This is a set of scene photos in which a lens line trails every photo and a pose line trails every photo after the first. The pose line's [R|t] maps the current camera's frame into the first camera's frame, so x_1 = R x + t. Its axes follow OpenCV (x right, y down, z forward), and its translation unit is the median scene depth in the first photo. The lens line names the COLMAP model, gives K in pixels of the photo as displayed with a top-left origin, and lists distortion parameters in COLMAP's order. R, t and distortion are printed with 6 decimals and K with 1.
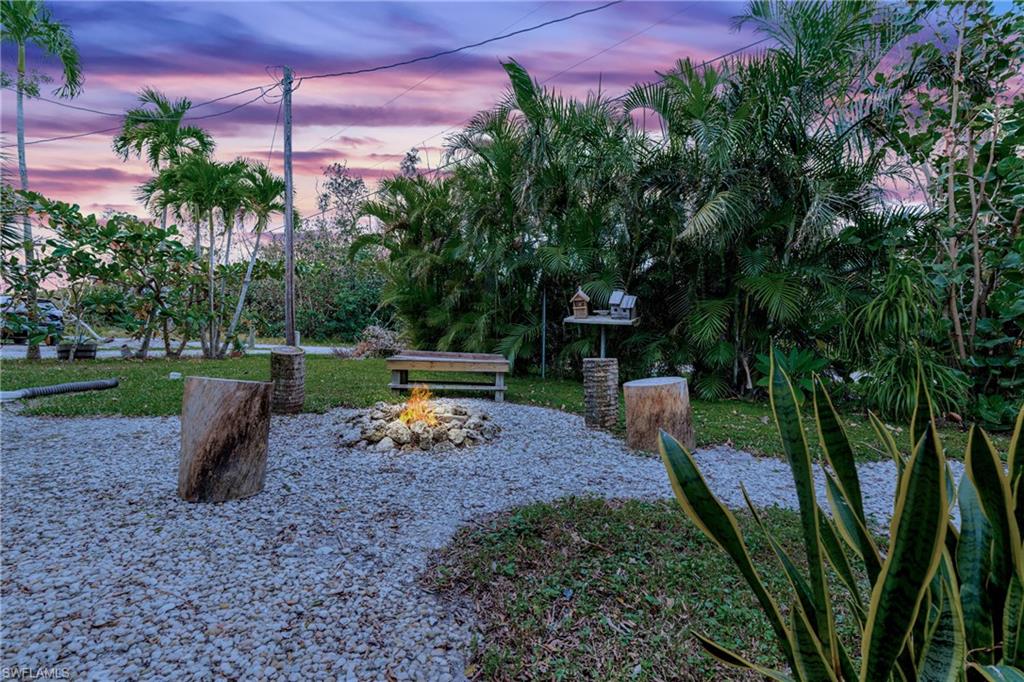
lens RADIAL K [[468.1, 0, 508.7], [0, 468.1, 344.7], [0, 0, 1]] dist [0.000658, 0.000041]
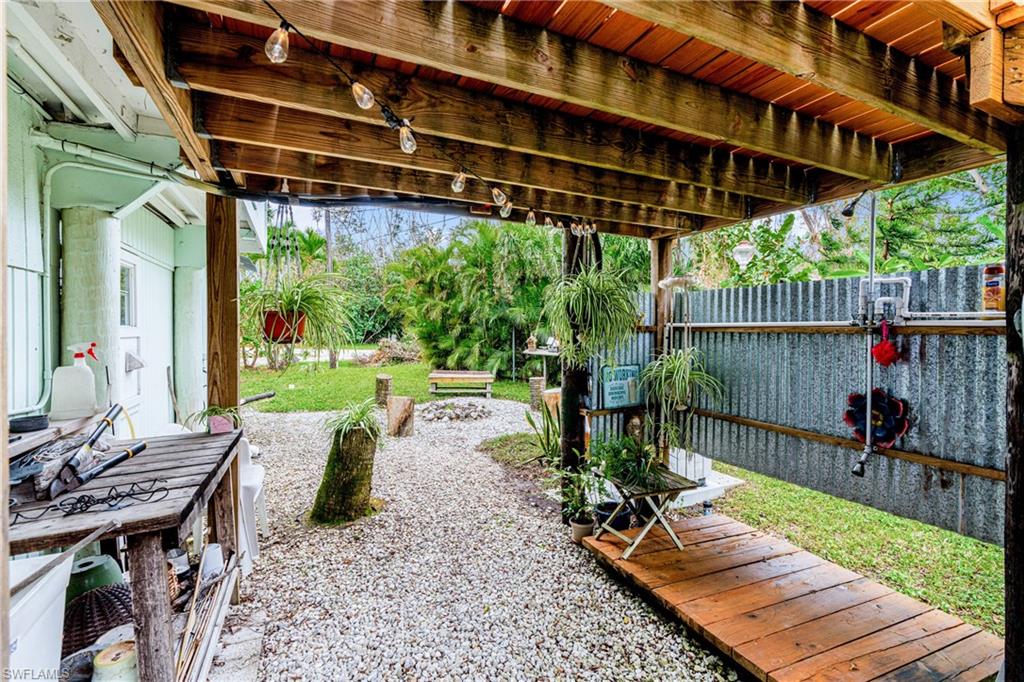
lens RADIAL K [[468.1, 0, 512.9], [0, 468.1, 339.4], [0, 0, 1]] dist [0.000658, 0.000041]
pose [[0.998383, -0.019335, 0.053461, -0.015991], [0.018472, 0.999692, 0.016593, -0.119061], [-0.053766, -0.015578, 0.998432, -0.729096]]
